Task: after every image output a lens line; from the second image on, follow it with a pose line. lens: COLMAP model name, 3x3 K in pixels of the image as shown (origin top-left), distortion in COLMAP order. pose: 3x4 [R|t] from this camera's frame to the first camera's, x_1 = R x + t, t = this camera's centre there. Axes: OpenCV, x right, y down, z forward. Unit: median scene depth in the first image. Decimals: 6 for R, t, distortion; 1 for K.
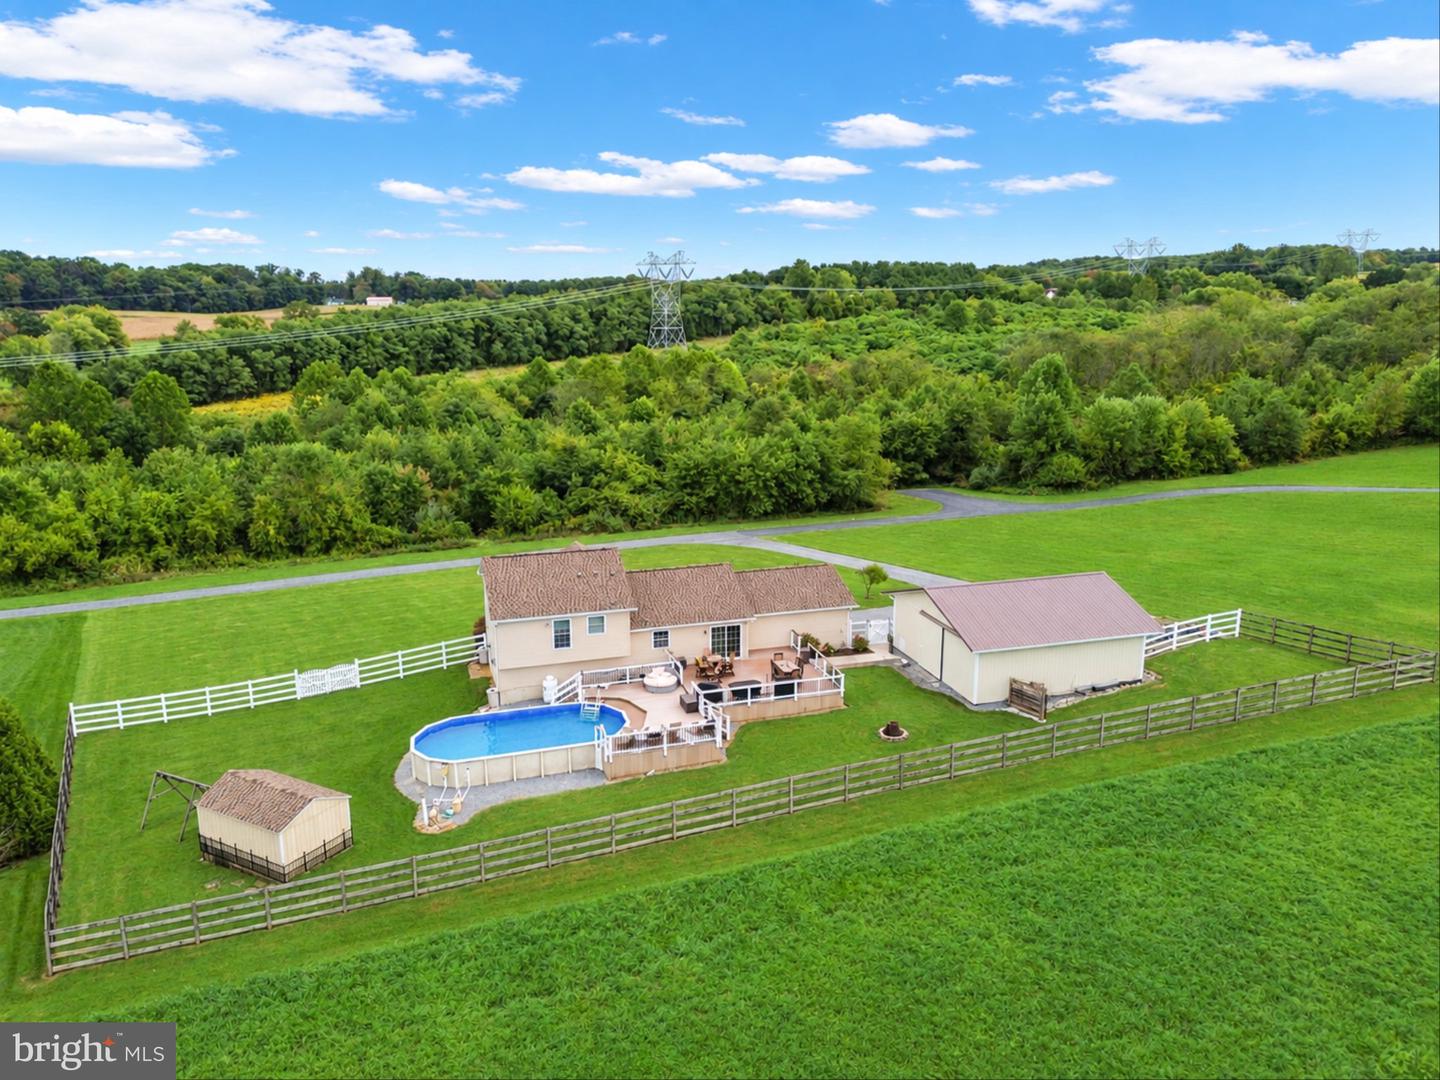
lens RADIAL K [[1003.2, 0, 726.5], [0, 1003.2, 535.8], [0, 0, 1]] dist [0.077676, -0.074944]
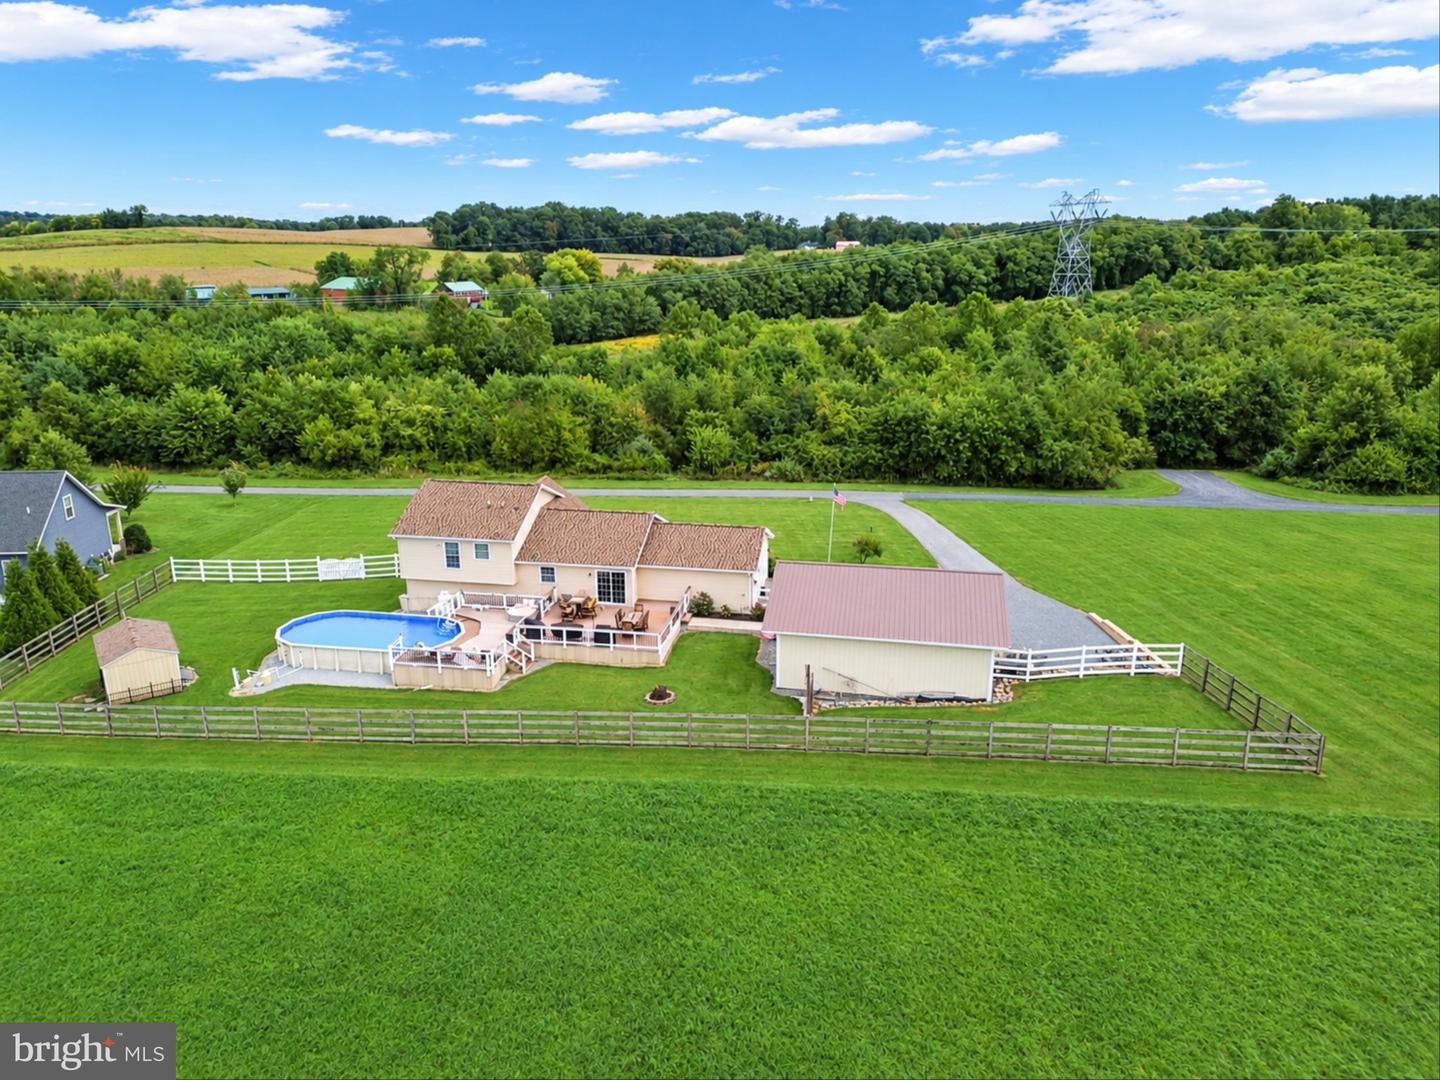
lens RADIAL K [[1003.2, 0, 726.5], [0, 1003.2, 535.8], [0, 0, 1]] dist [0.077676, -0.074944]
pose [[0.895912, 0.129177, -0.425035, 0.205969], [-0.106892, 0.991363, 0.075982, -0.014240], [0.431179, -0.022641, 0.901982, 0.047689]]
